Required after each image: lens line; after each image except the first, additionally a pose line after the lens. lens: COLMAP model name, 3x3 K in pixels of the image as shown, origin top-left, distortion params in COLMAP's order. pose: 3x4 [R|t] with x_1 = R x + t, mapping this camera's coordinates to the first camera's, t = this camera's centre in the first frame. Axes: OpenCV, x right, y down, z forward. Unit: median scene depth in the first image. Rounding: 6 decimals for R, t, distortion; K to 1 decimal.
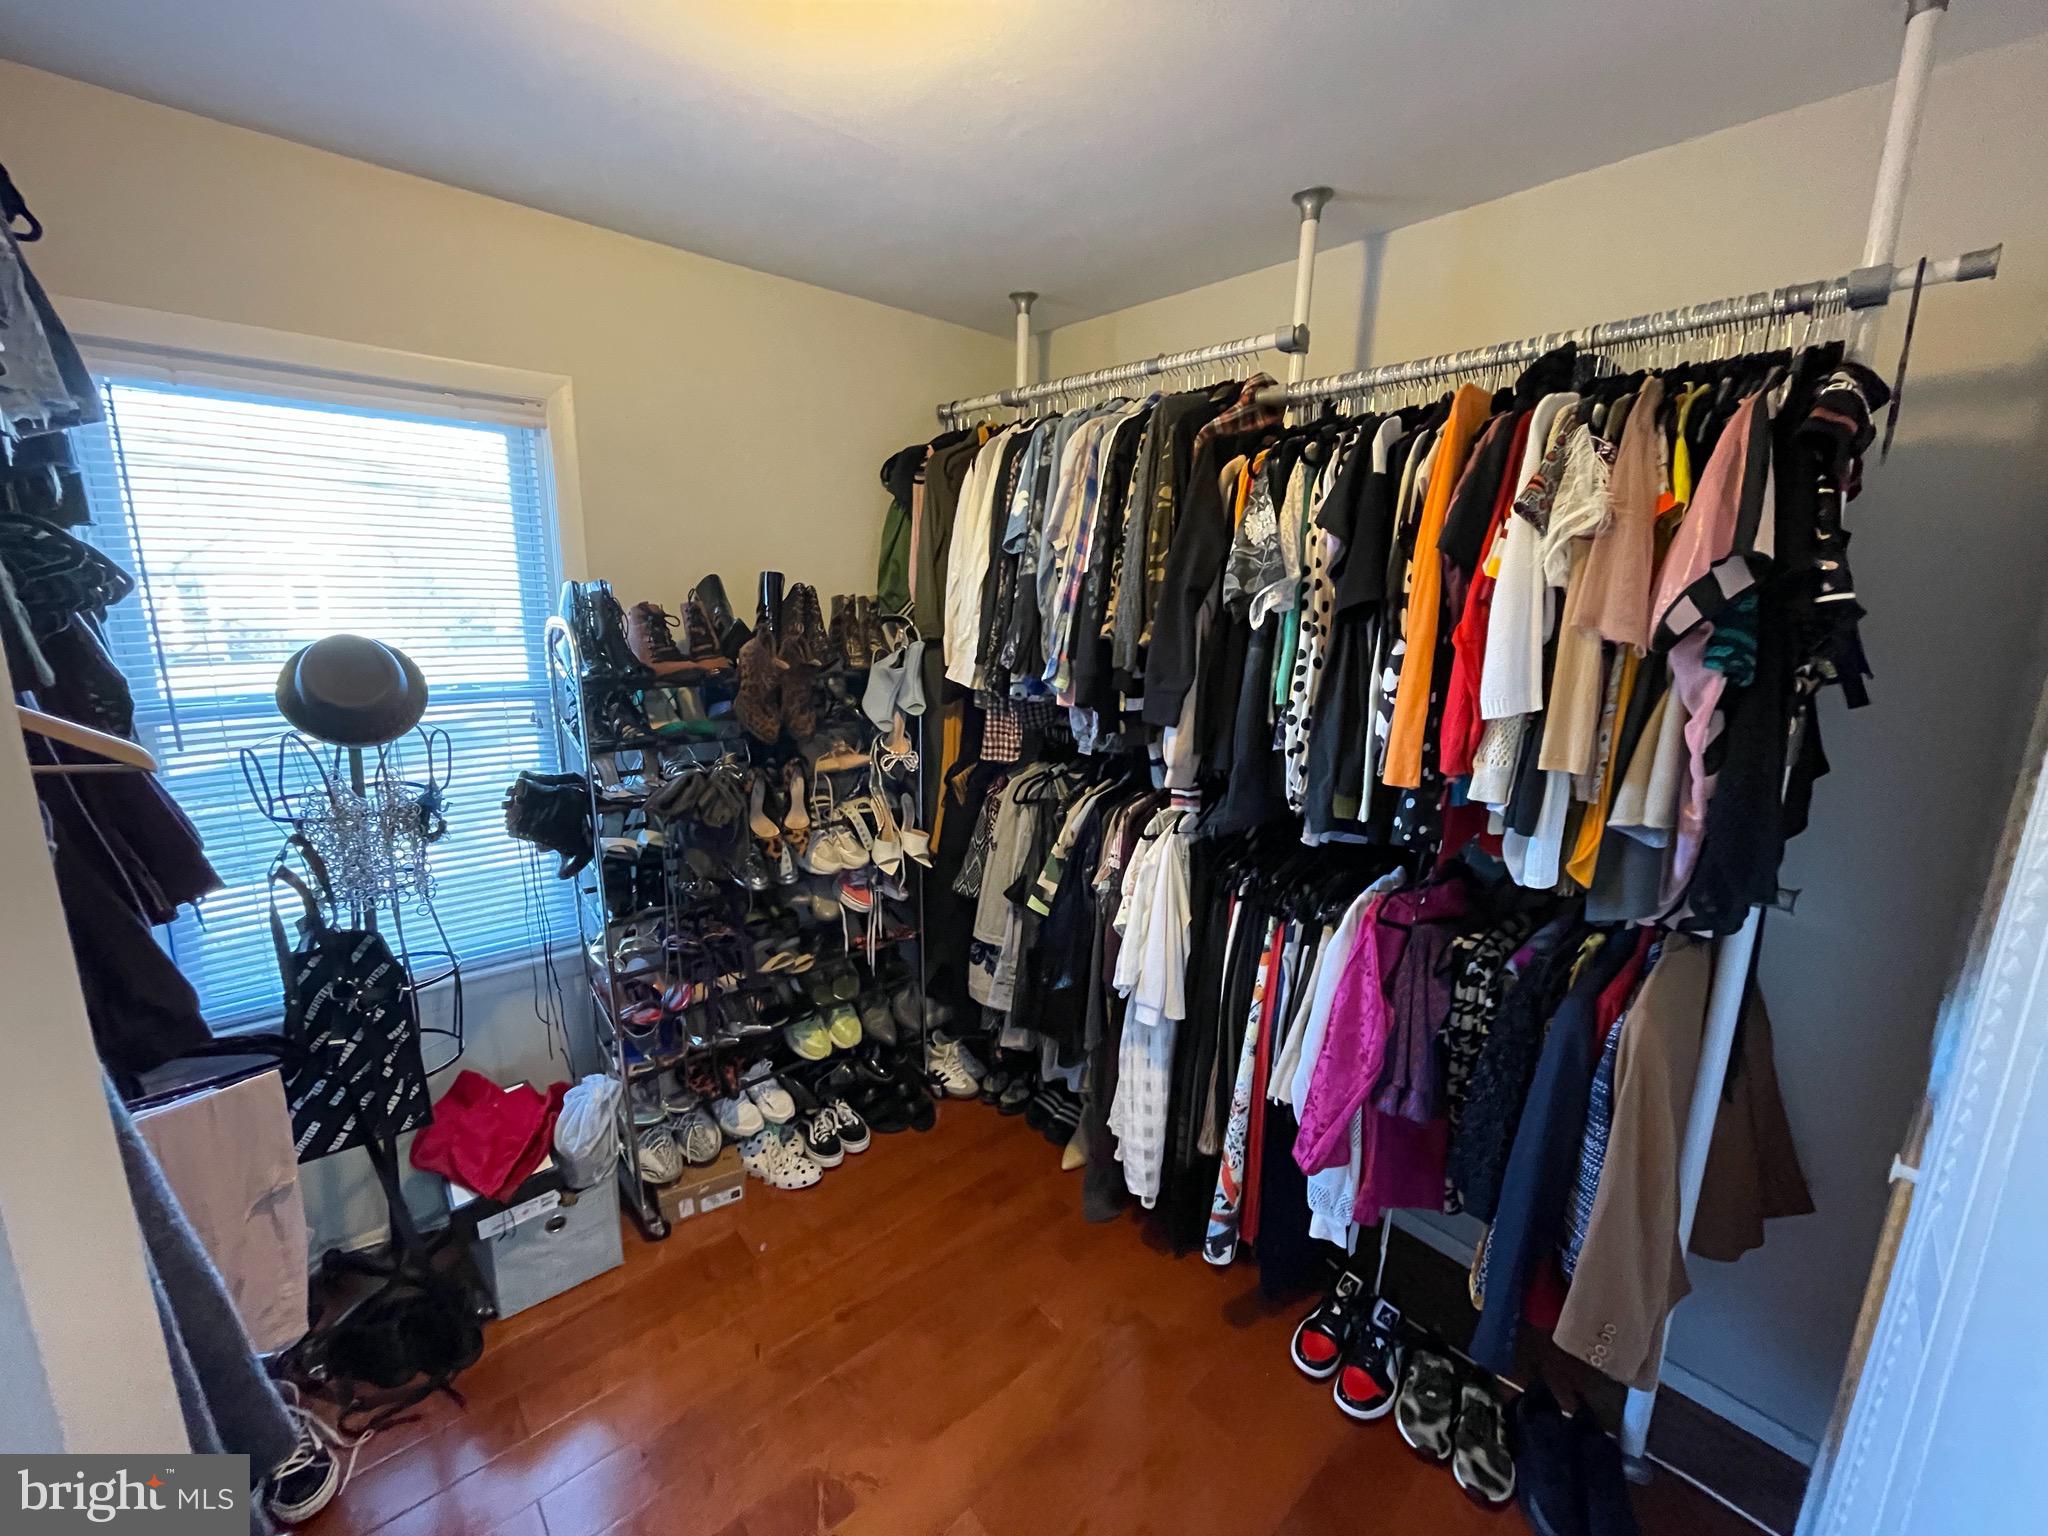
lens RADIAL K [[823.6, 0, 1024.0], [0, 823.6, 768.0], [0, 0, 1]] dist [0.001180, 0.000287]
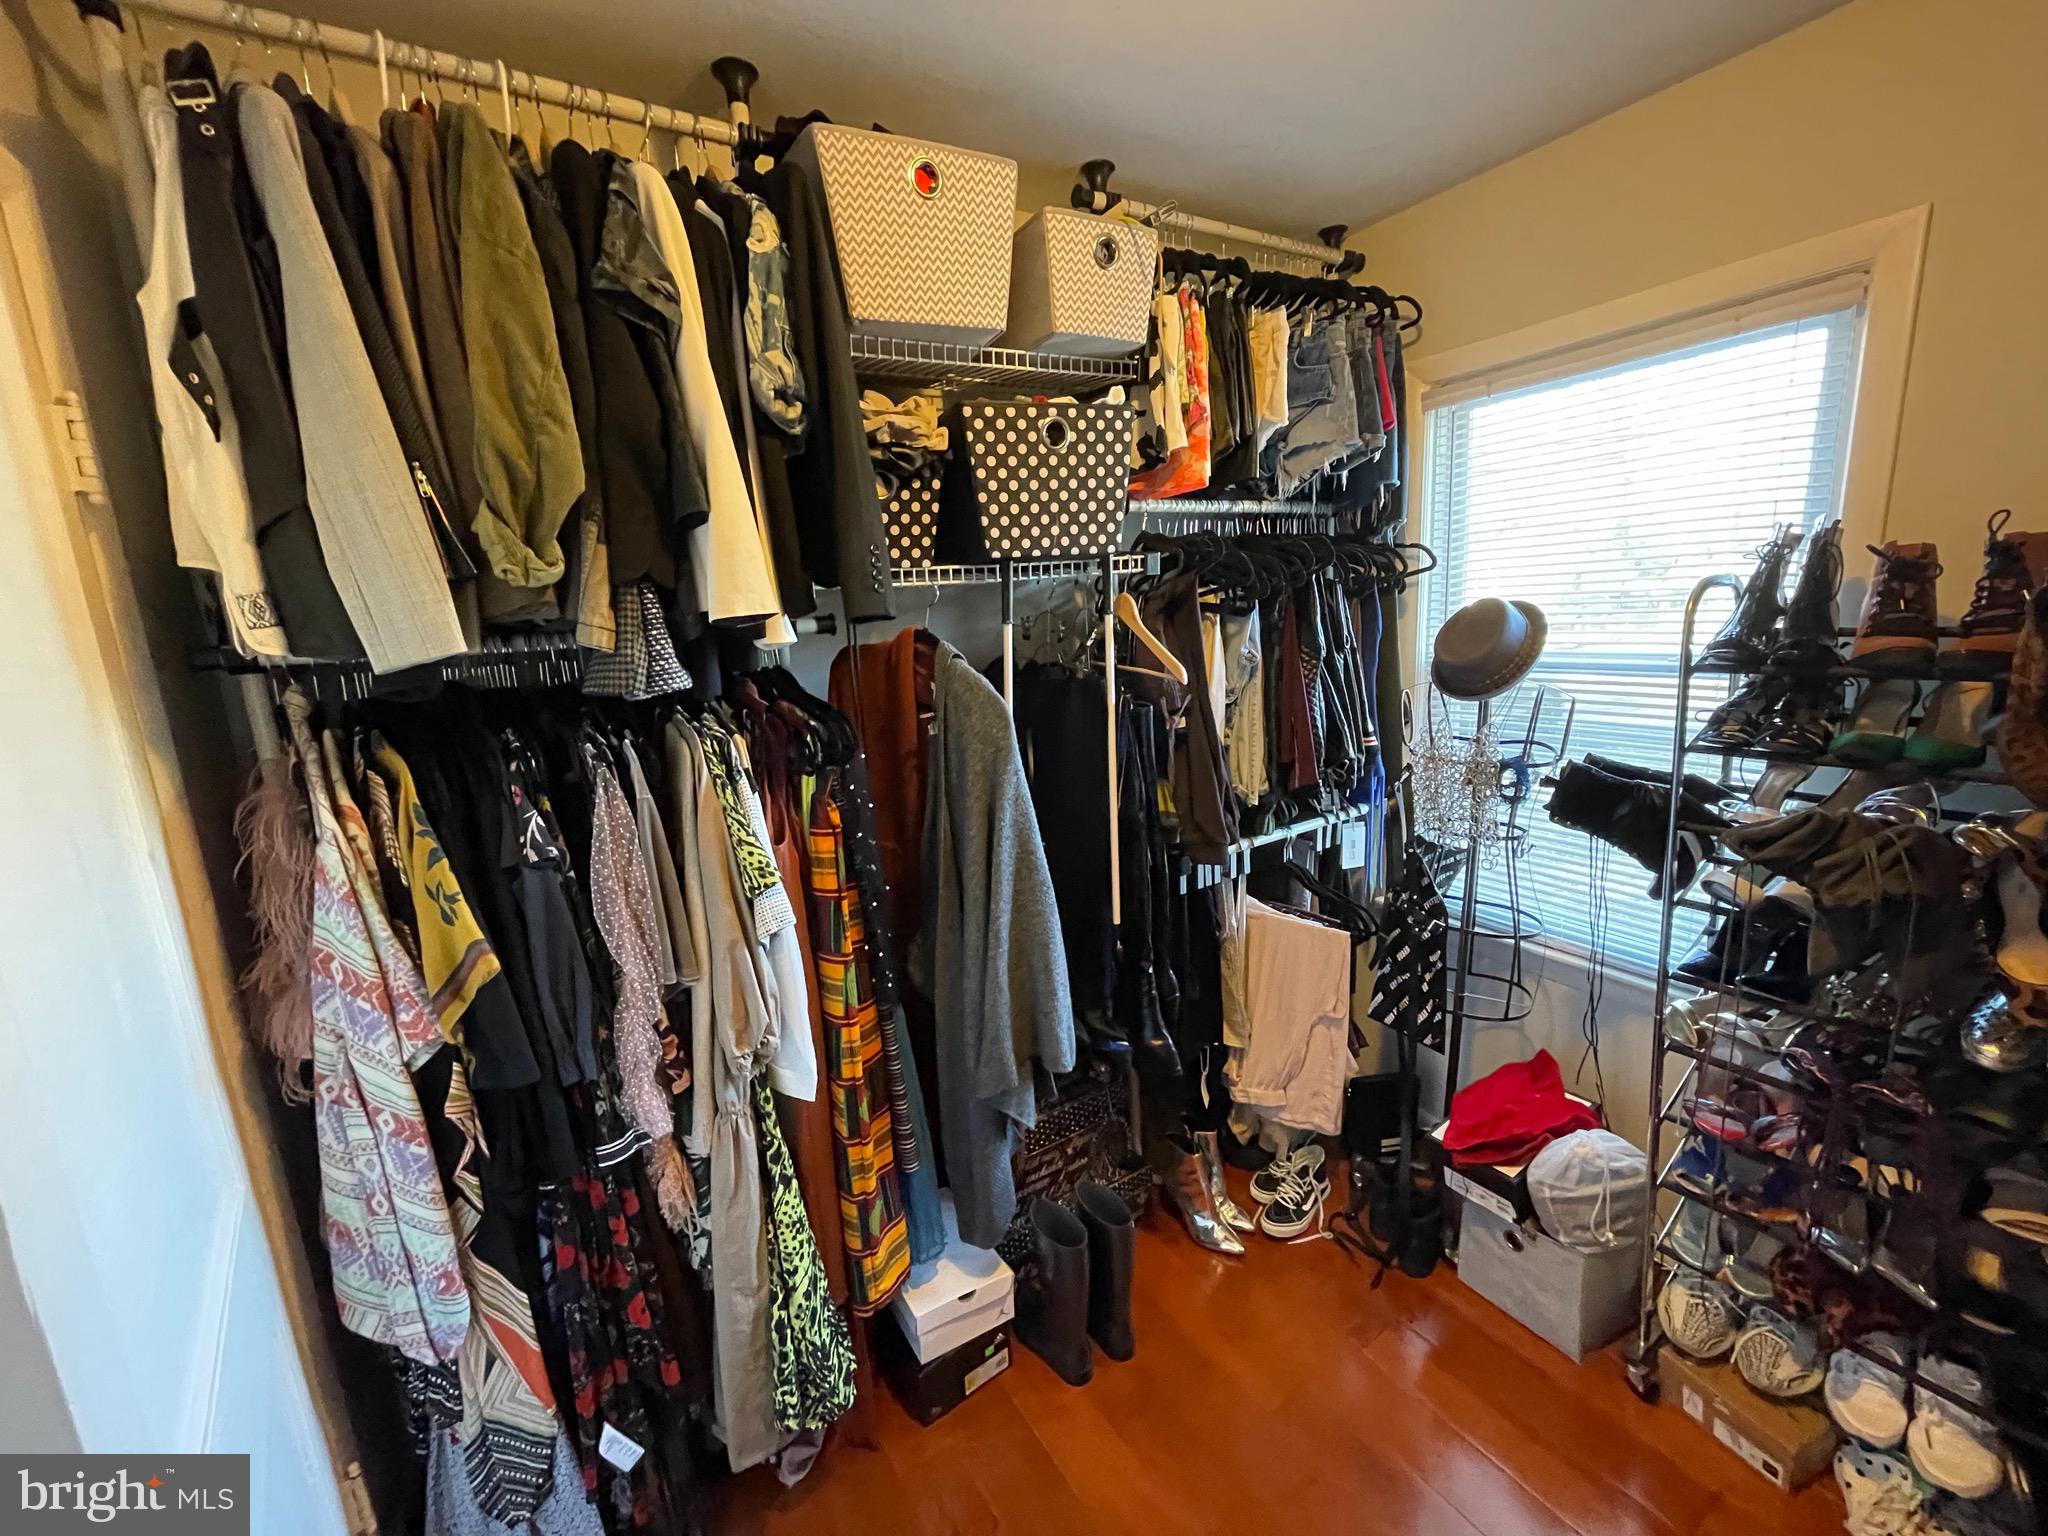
lens RADIAL K [[823.6, 0, 1024.0], [0, 823.6, 768.0], [0, 0, 1]] dist [0.001180, 0.000287]
pose [[-0.171139, 0.184656, -0.967788, 0.321870], [-0.151677, 0.965632, 0.211067, -0.068803], [0.973502, 0.182913, -0.137249, 0.499950]]
